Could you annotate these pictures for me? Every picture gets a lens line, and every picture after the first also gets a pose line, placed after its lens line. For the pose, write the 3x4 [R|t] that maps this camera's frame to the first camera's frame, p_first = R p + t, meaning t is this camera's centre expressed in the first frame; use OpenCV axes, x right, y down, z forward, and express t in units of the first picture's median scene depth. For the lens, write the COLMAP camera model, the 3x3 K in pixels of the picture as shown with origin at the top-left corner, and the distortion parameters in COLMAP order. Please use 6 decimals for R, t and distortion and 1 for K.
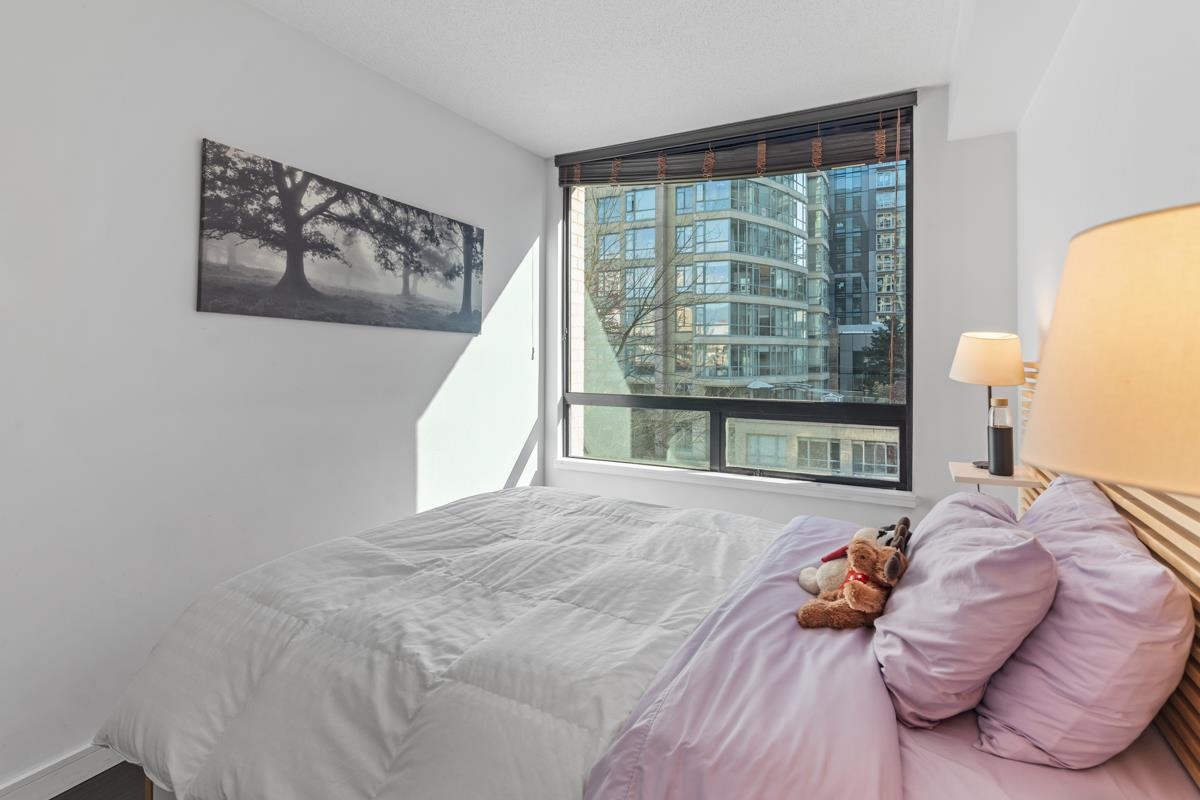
lens RADIAL K [[587.2, 0, 602.0], [0, 587.2, 356.0], [0, 0, 1]] dist [-0.000139, -0.000138]
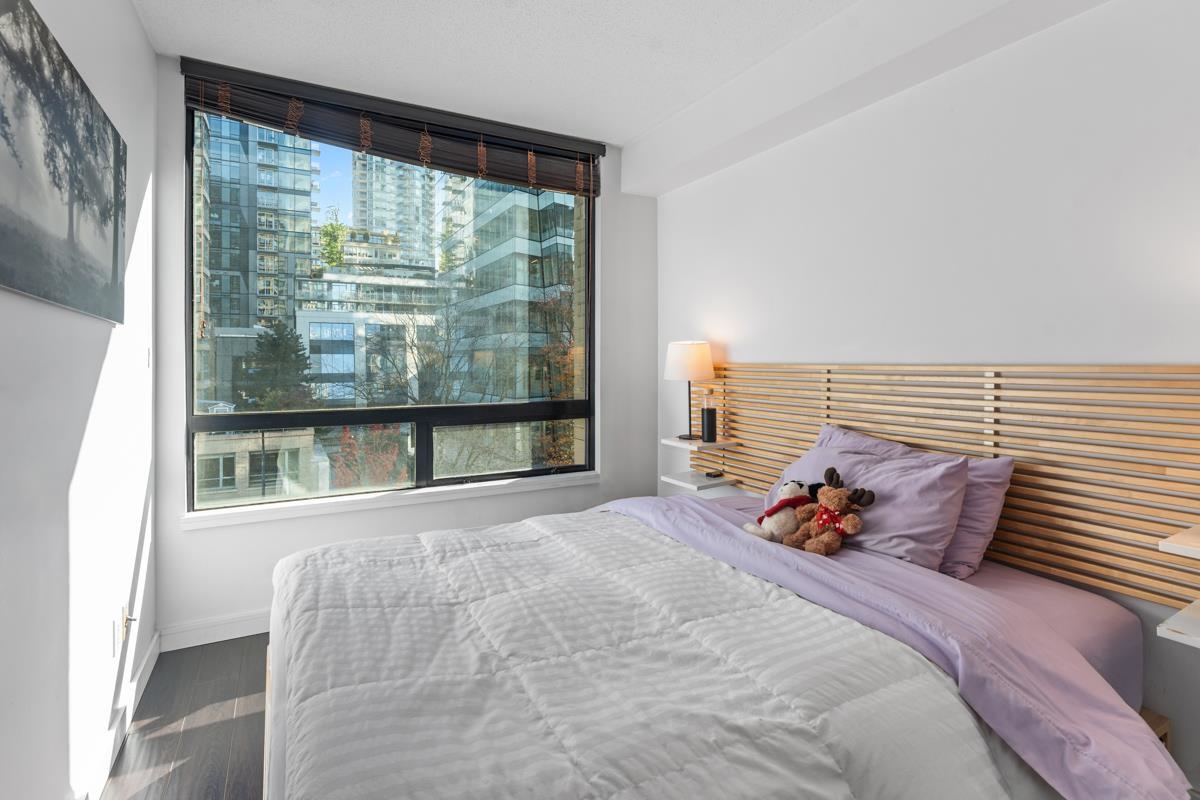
lens RADIAL K [[583.6, 0, 601.8], [0, 583.6, 366.5], [0, 0, 1]] dist [0.002543, 0.000511]
pose [[0.548666, -0.012153, 0.835953, -0.476298], [0.004413, 0.999923, 0.011641, 0.000281], [-0.836030, -0.002698, 0.548677, 0.314608]]
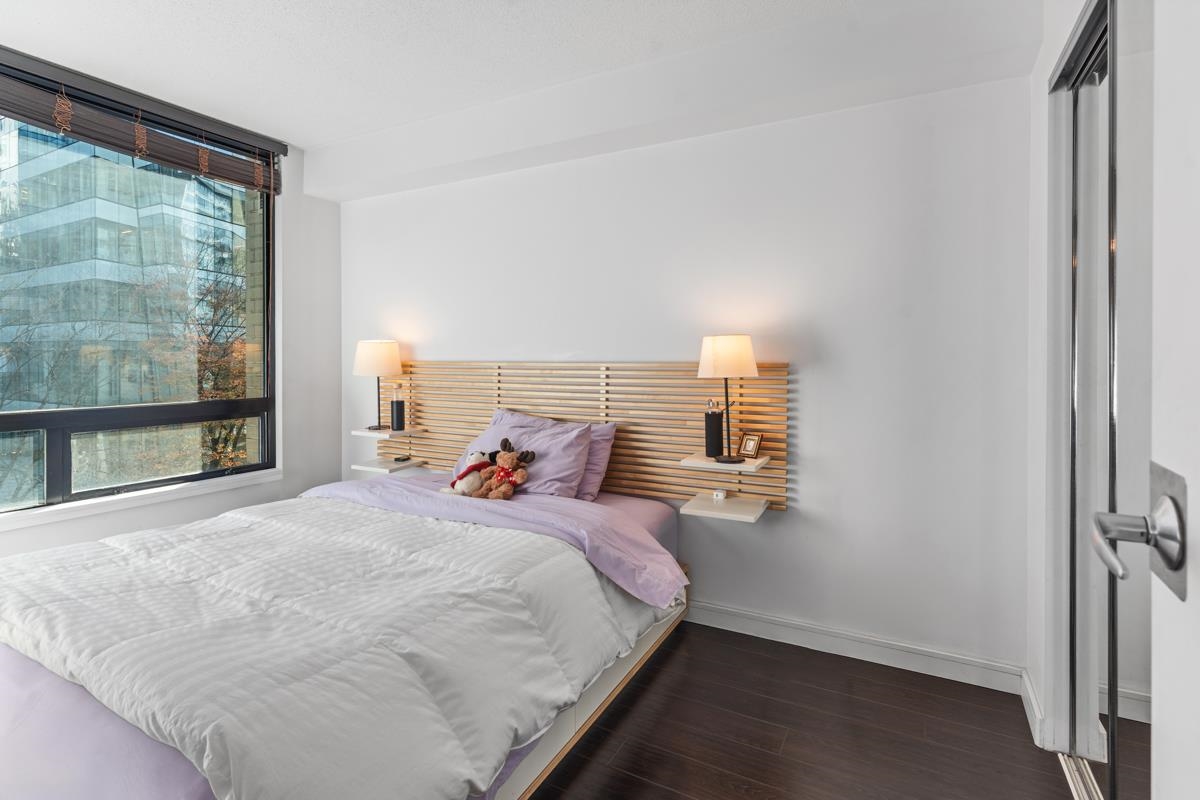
lens RADIAL K [[583.6, 0, 601.8], [0, 583.6, 366.5], [0, 0, 1]] dist [0.002543, 0.000511]
pose [[0.004244, -0.015378, 0.999873, -0.677374], [-0.001098, 0.999881, 0.015383, 0.000094], [-0.999990, -0.001164, 0.004227, 0.308495]]
